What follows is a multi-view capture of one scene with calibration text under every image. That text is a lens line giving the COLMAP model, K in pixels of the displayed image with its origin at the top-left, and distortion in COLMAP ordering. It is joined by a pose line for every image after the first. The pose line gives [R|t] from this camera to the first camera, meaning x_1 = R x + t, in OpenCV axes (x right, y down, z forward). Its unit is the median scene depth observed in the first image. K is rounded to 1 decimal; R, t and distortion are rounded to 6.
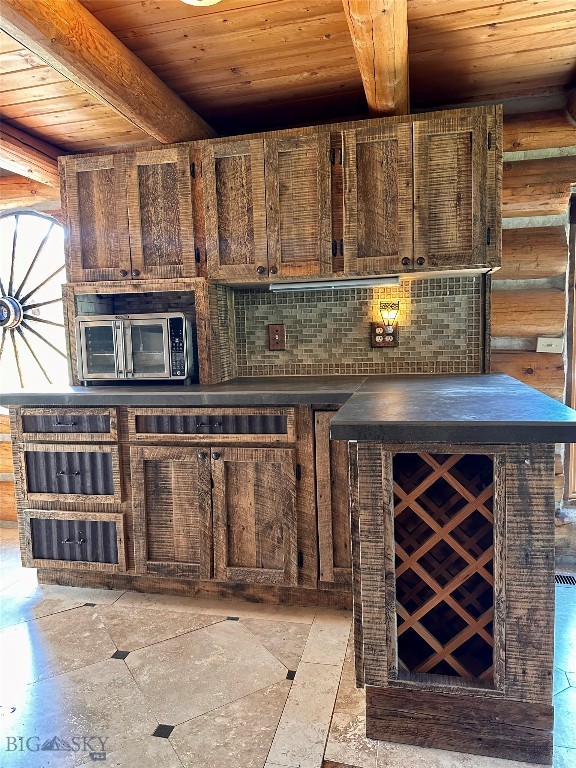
lens RADIAL K [[540.2, 0, 284.9], [0, 540.2, 386.7], [0, 0, 1]] dist [0.064460, -0.063667]
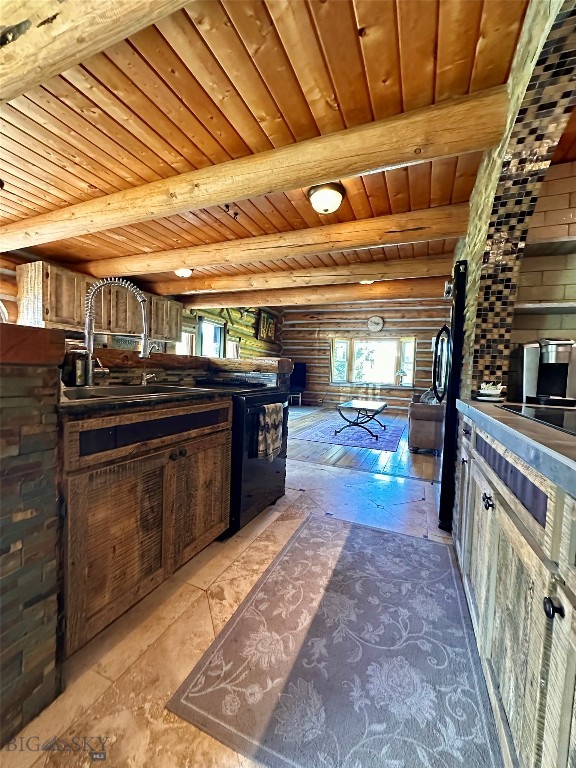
lens RADIAL K [[307.0, 0, 286.3], [0, 307.0, 384.1], [0, 0, 1]] dist [-0.007765, 0.001908]
pose [[0.168178, -0.009945, 0.985707, -1.578167], [0.050028, 0.998747, 0.001541, 0.108387], [-0.984486, 0.049054, 0.168465, -0.106783]]
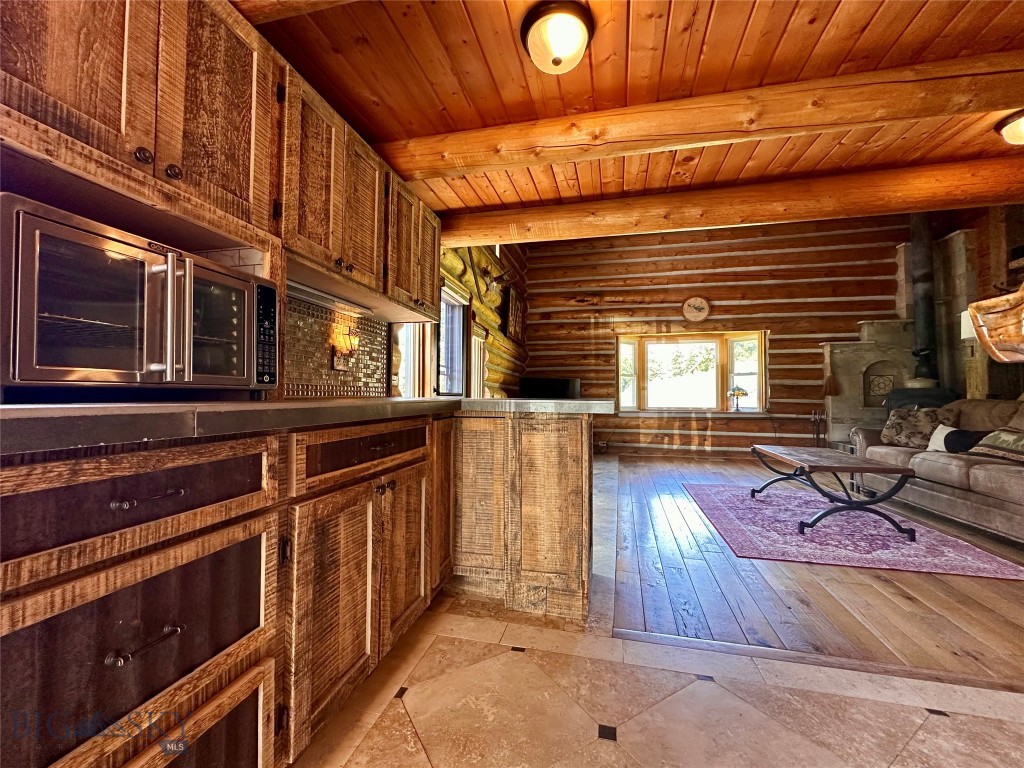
lens RADIAL K [[409.4, 0, 506.7], [0, 409.4, 381.9], [0, 0, 1]] dist [-0.007765, 0.001908]
pose [[0.011672, 0.065683, 0.997772, -0.673570], [0.088743, 0.993835, -0.066461, 0.033253], [-0.995986, 0.089321, 0.005771, 0.770119]]
